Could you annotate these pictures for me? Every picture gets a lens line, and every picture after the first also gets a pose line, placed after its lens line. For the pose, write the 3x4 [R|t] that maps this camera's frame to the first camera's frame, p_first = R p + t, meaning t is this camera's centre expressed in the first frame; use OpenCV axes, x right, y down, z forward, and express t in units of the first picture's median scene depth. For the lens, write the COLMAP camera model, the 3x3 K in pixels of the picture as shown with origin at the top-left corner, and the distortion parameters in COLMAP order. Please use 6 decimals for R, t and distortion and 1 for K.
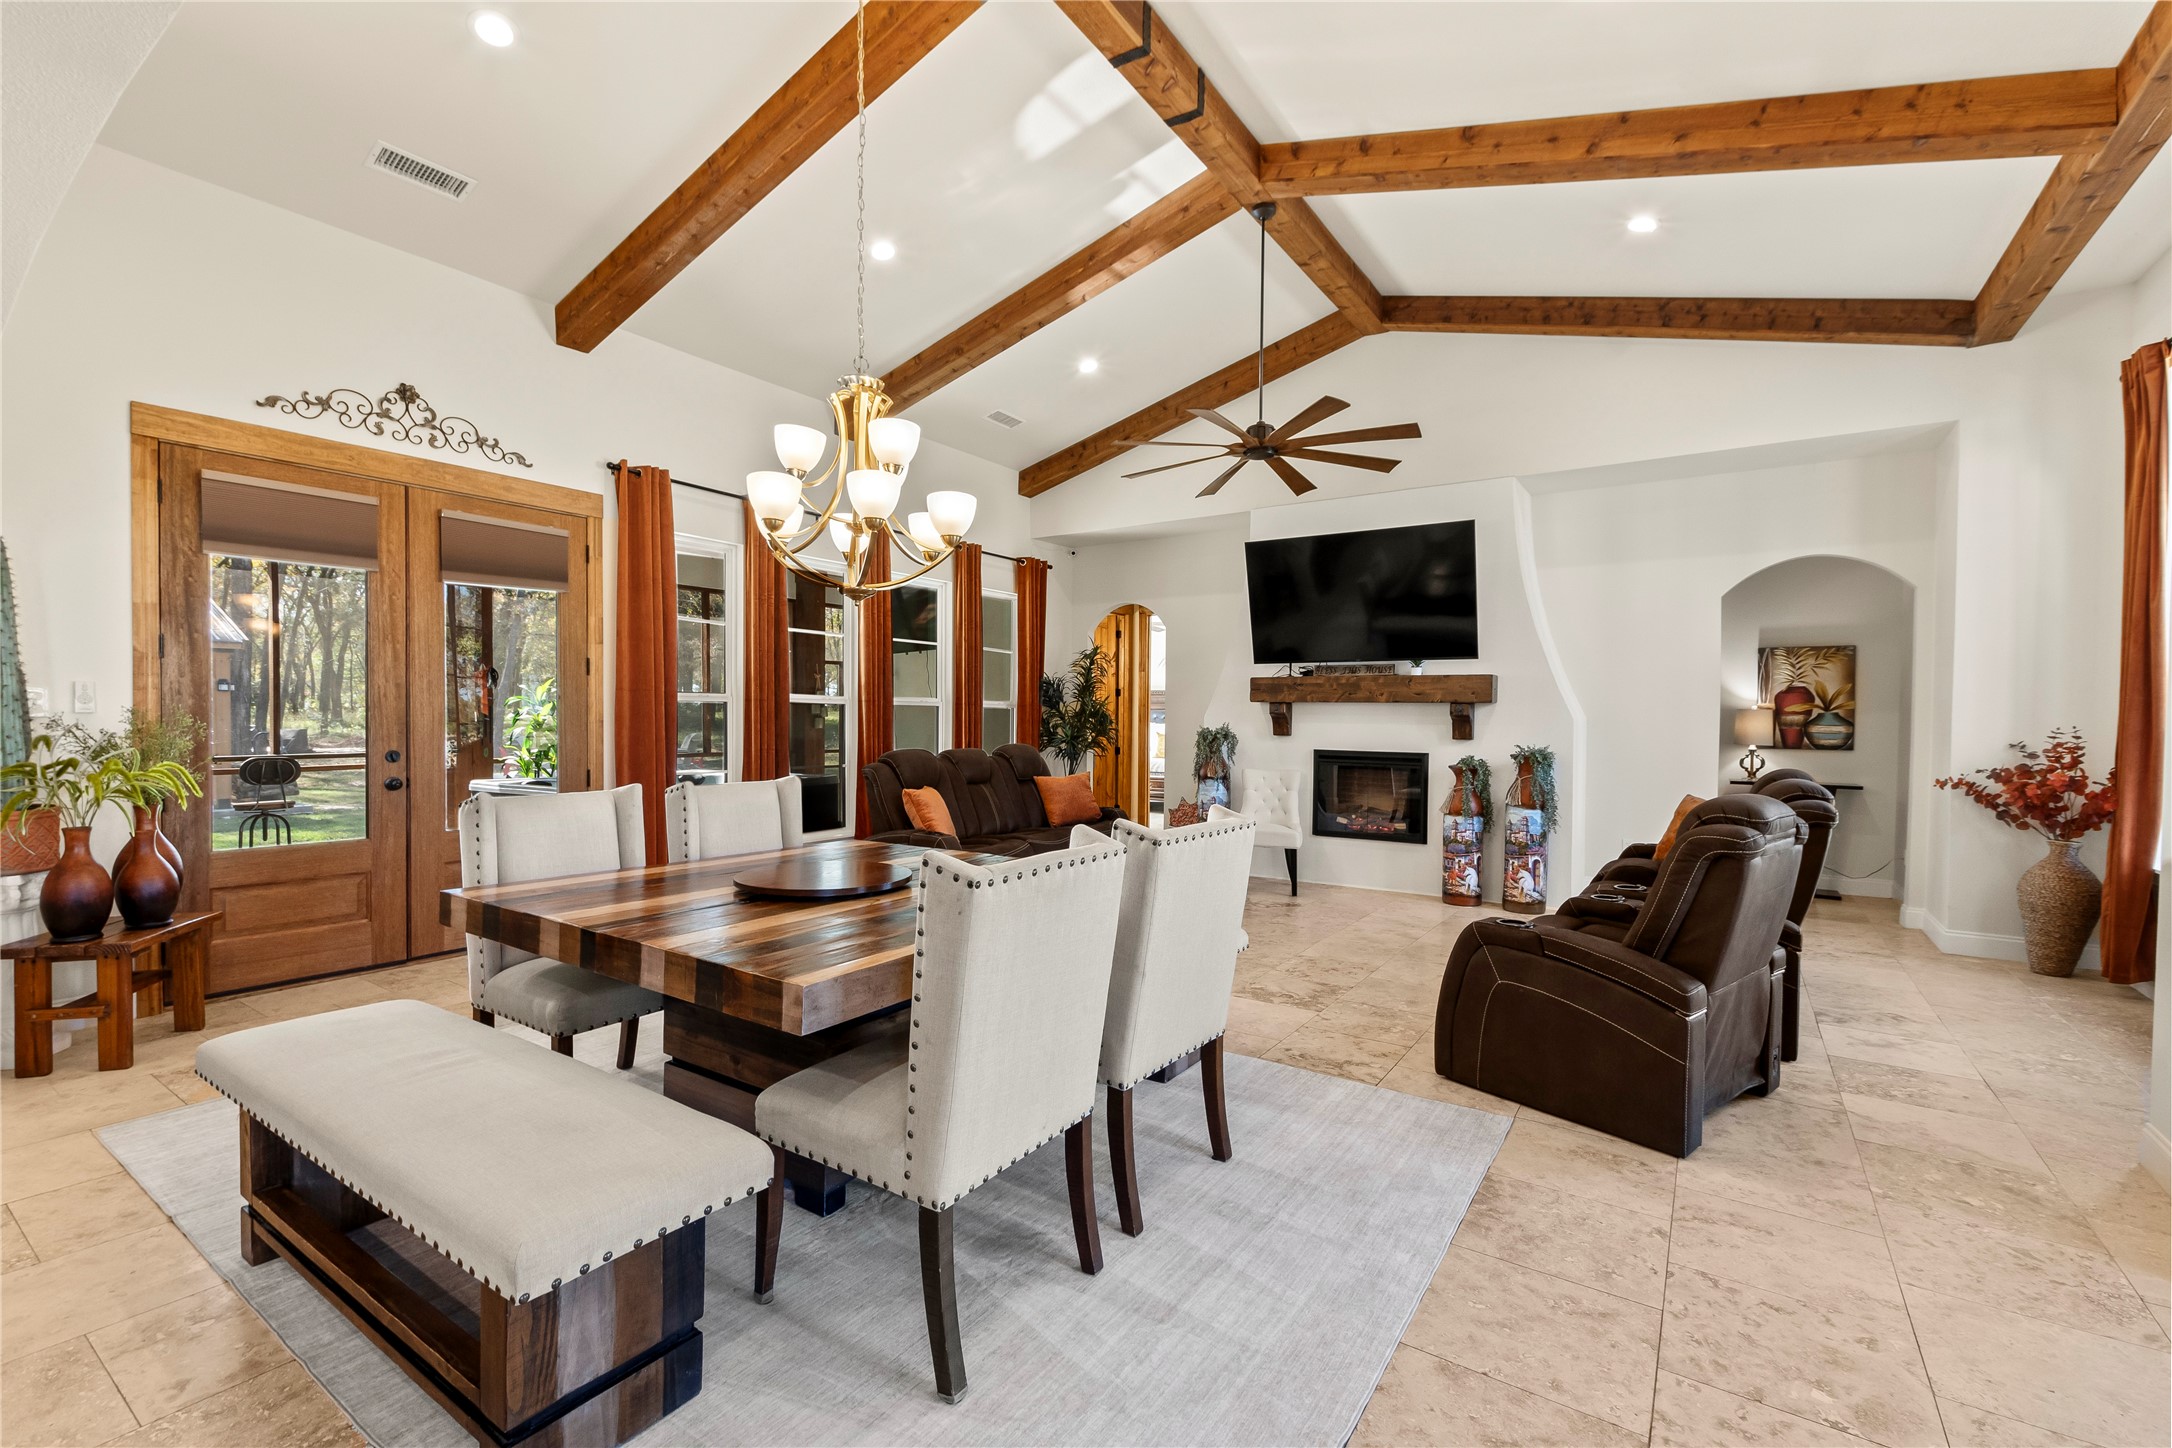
lens RADIAL K [[957.1, 0, 1091.0], [0, 957.1, 718.6], [0, 0, 1]] dist [0.022573, -0.004379]
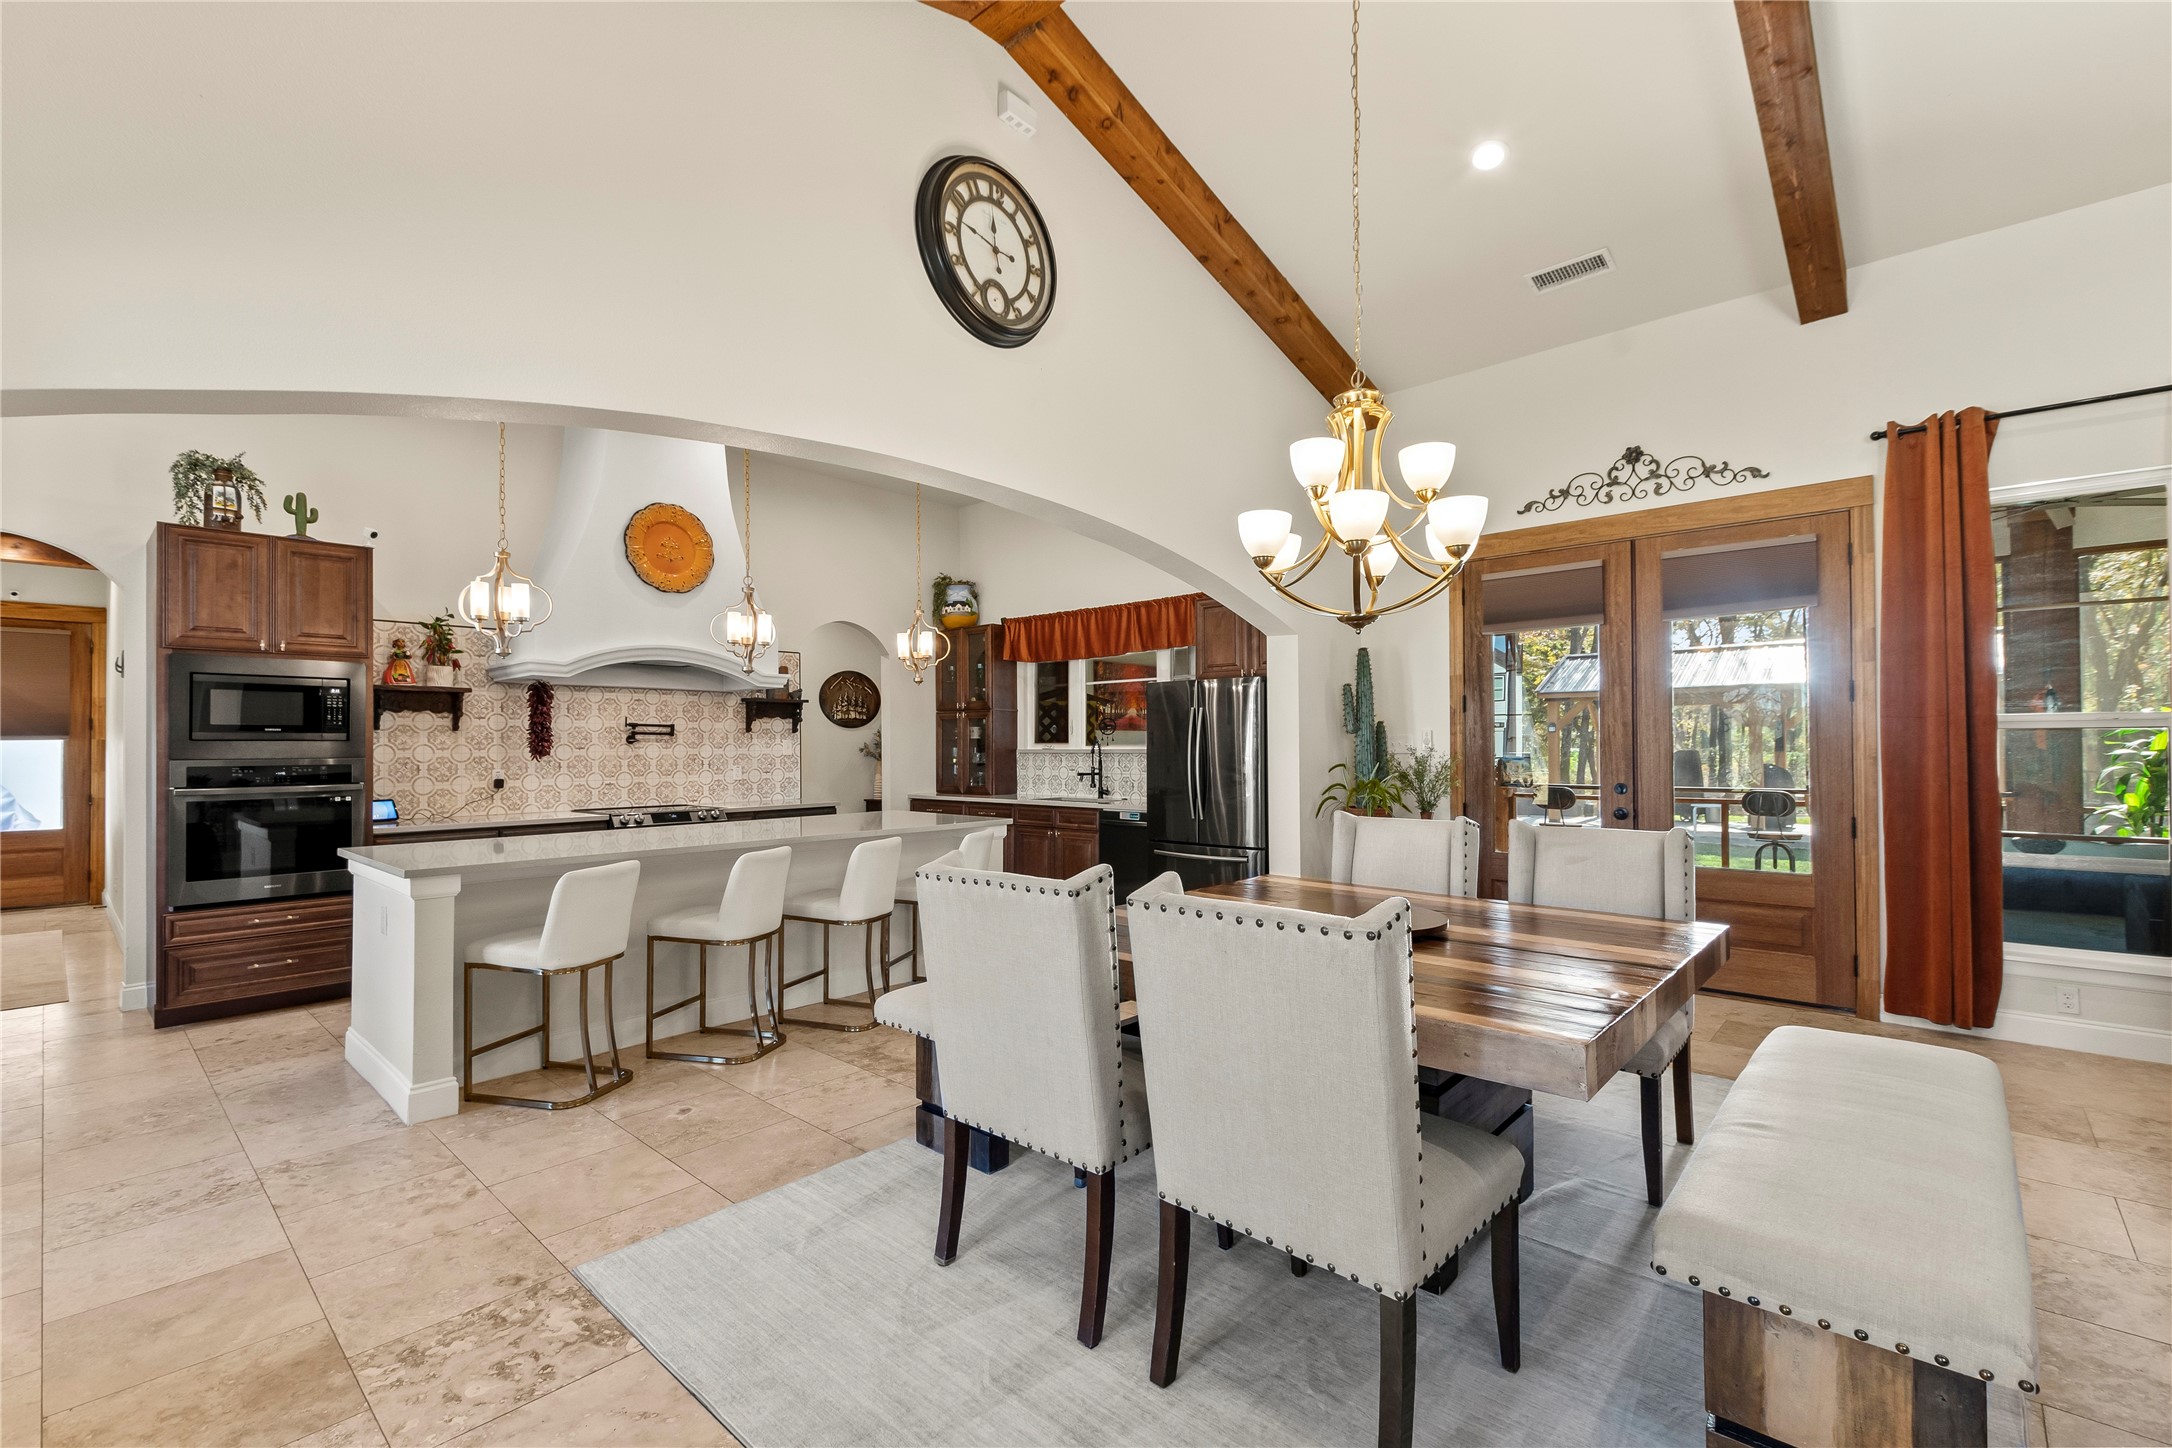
lens RADIAL K [[952.8, 0, 1075.0], [0, 952.8, 732.9], [0, 0, 1]] dist [0.052915, -0.022565]
pose [[-0.139651, -0.024201, -0.989905, 0.324053], [0.000853, 0.999698, -0.024561, 0.001698], [0.990200, -0.004274, -0.139588, 0.380373]]
